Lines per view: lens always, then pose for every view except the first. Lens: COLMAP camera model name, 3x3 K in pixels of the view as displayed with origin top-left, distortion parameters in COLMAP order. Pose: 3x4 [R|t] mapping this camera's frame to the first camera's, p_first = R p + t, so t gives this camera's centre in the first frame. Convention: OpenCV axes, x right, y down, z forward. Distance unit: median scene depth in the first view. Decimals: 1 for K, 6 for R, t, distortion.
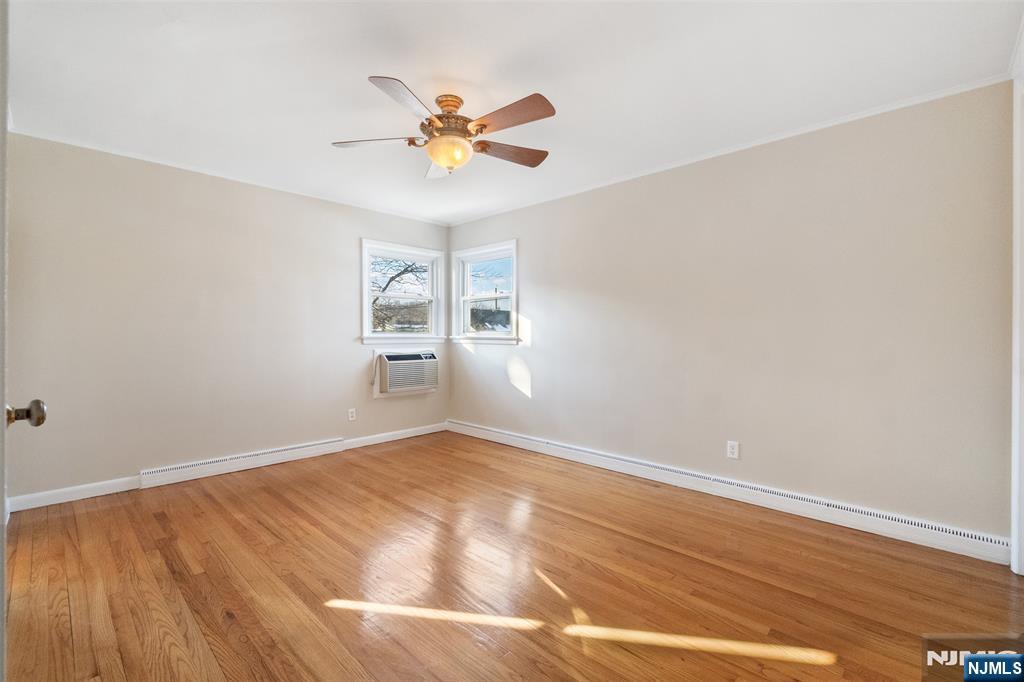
lens RADIAL K [[448.5, 0, 507.4], [0, 448.5, 342.9], [0, 0, 1]] dist [0.000001, -0.000085]
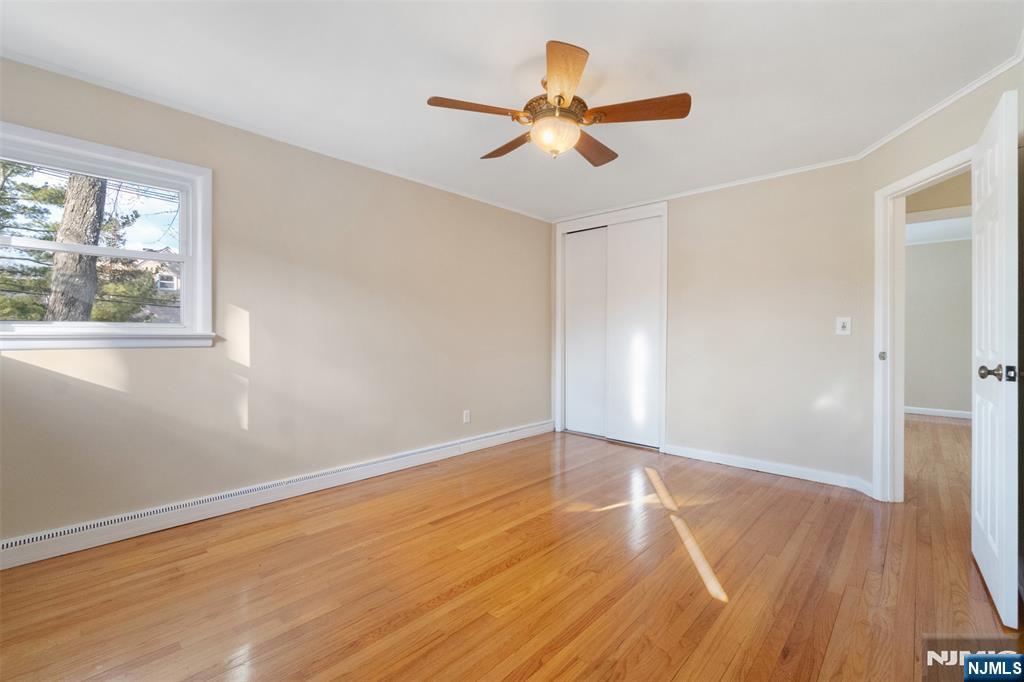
lens RADIAL K [[448.5, 0, 507.3], [0, 448.5, 335.2], [0, 0, 1]] dist [0.000001, -0.000085]
pose [[-0.021263, -0.004546, 0.999764, -0.717692], [0.013401, 0.999899, 0.004832, -0.010936], [-0.999684, 0.013500, -0.021200, 0.753786]]
